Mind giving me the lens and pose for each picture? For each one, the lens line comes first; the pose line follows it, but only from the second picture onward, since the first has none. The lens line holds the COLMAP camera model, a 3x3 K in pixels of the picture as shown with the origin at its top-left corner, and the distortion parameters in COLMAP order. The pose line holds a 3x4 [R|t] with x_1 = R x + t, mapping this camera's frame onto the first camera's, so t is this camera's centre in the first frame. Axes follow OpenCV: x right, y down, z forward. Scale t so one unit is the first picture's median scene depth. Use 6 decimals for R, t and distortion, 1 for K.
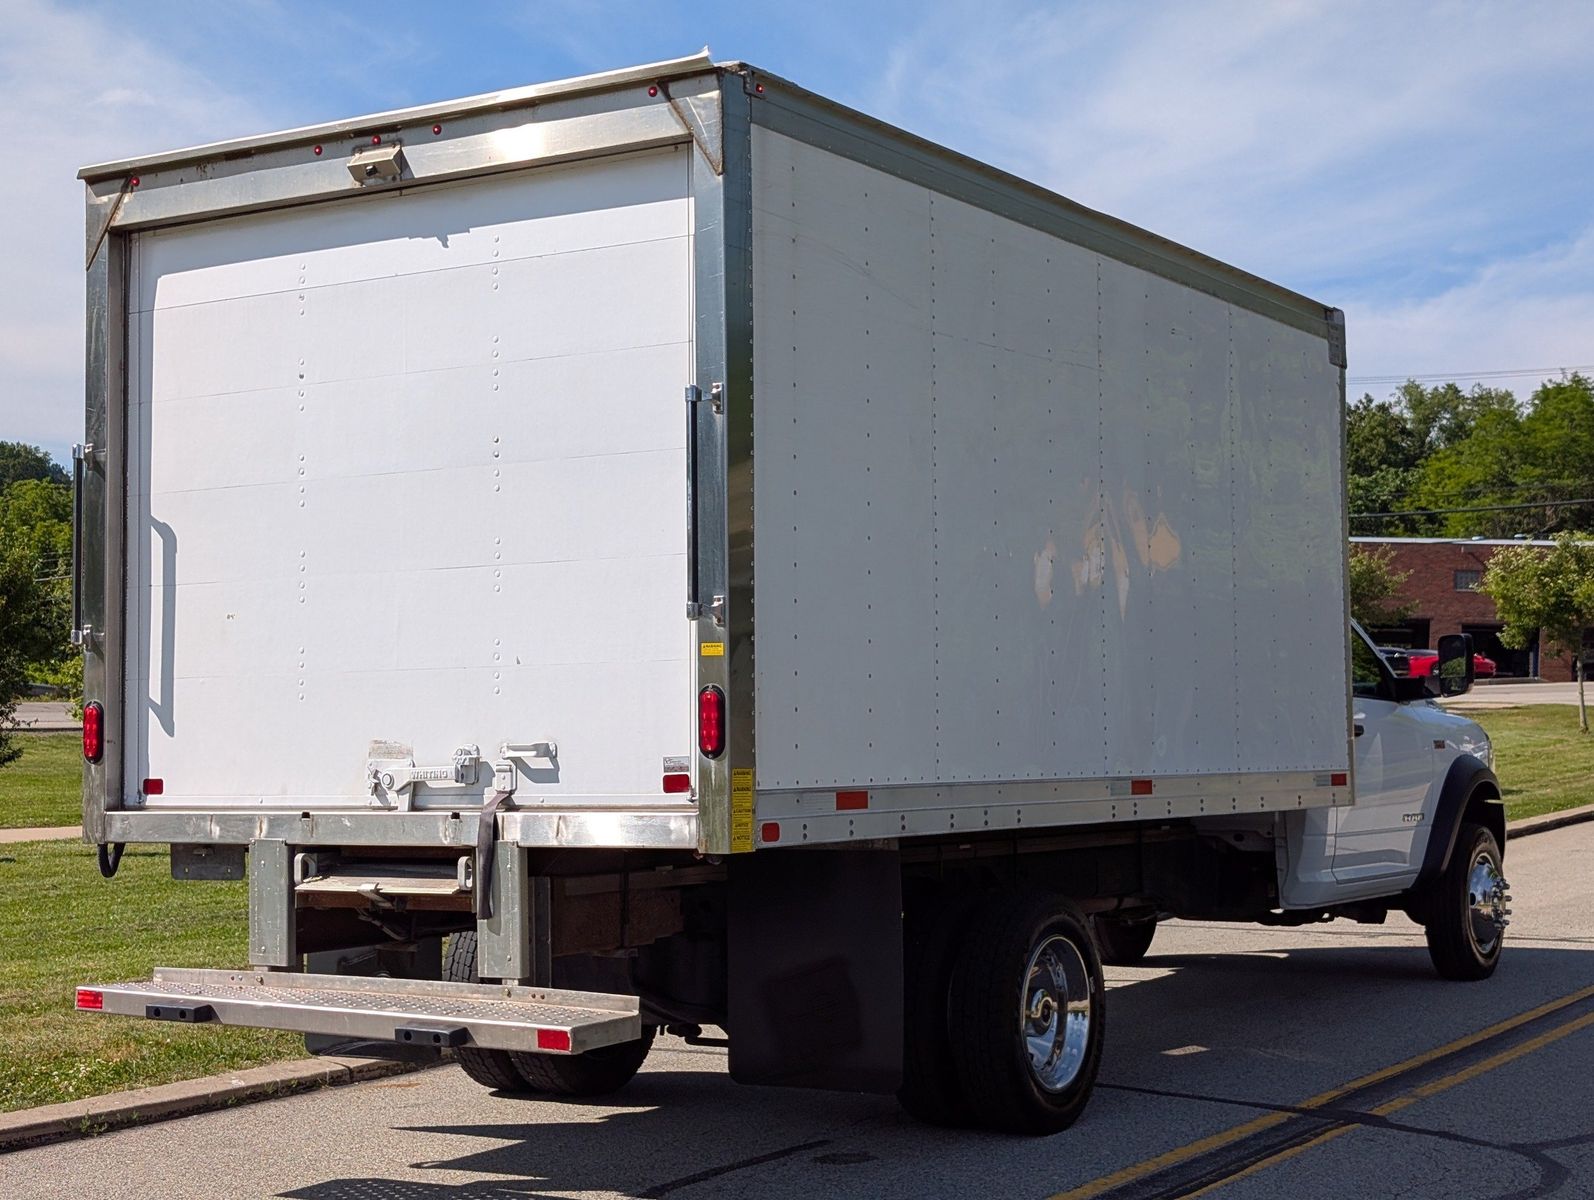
lens RADIAL K [[2512.7, 0, 797.0], [0, 2512.7, 600.0], [0, 0, 1]] dist [0.235273, -1.049711]
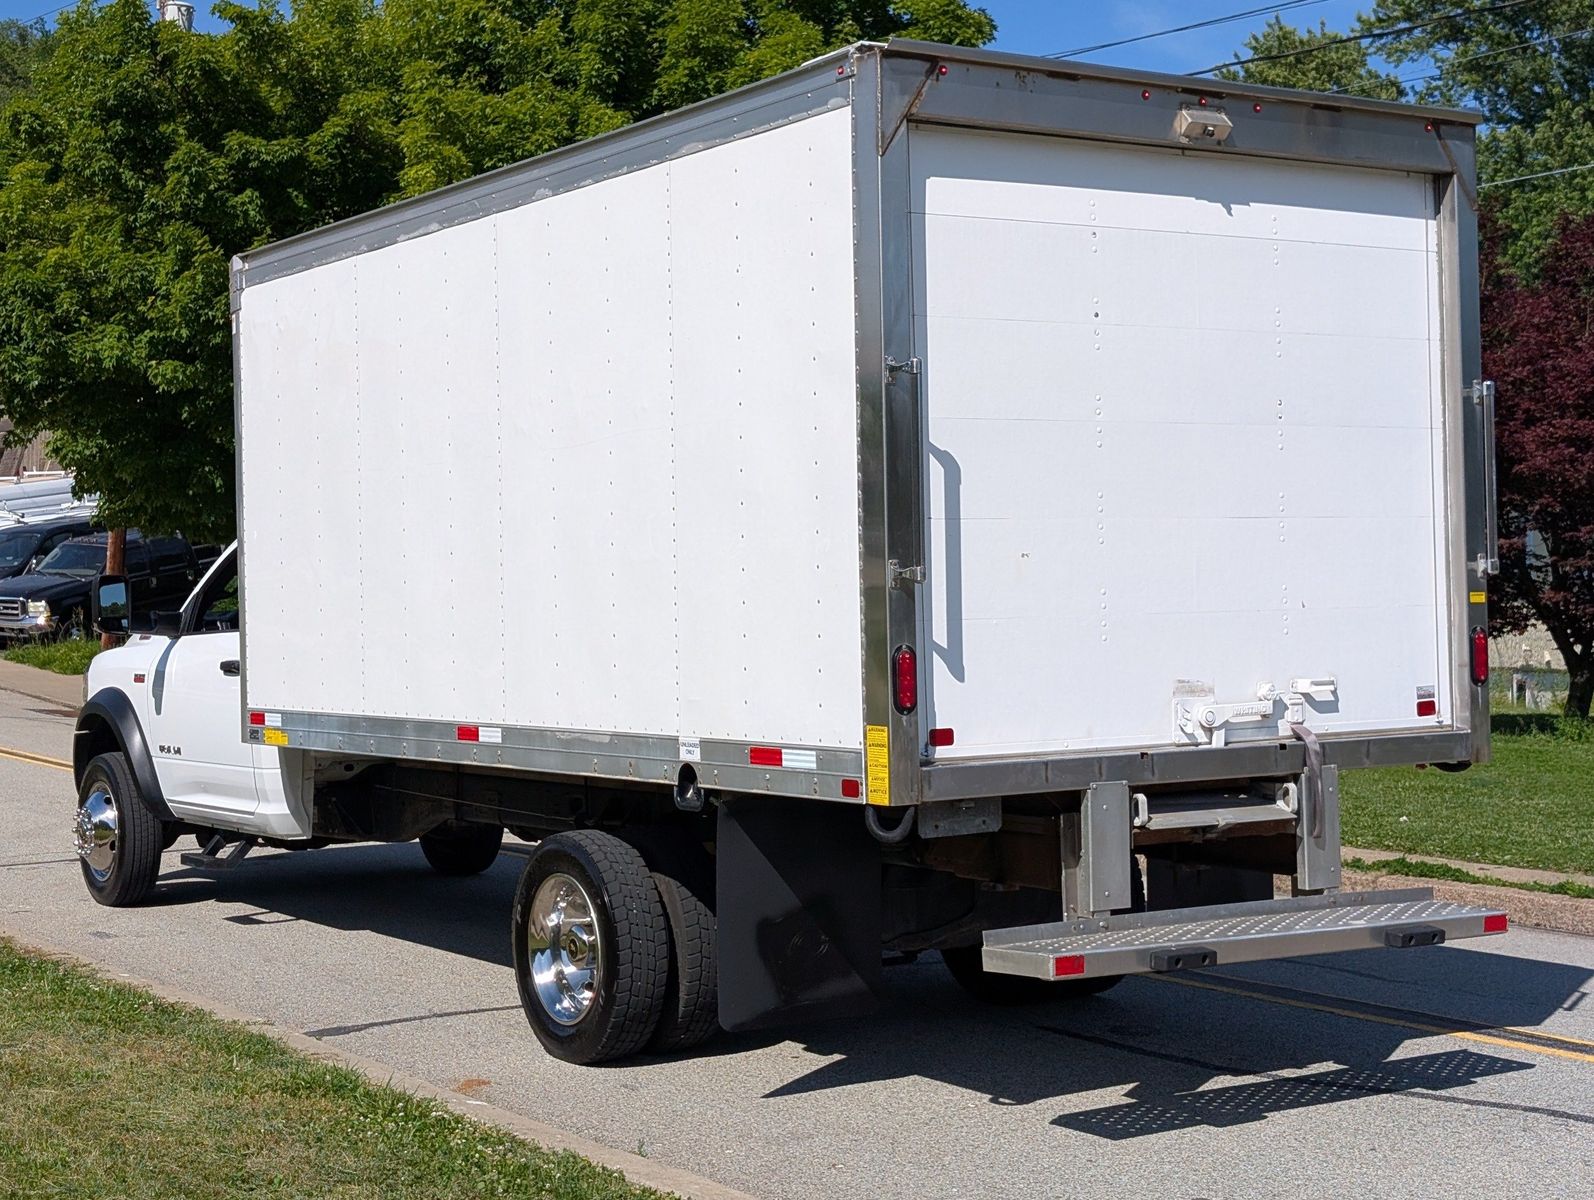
lens RADIAL K [[2524.2, 0, 731.7], [0, 2524.2, 562.4], [0, 0, 1]] dist [0.249612, -1.039867]
pose [[0.410647, 0.014073, 0.911686, -1.188522], [-0.034352, 0.999410, 0.000046, 0.013599], [-0.911147, -0.031337, 0.410888, 0.737659]]
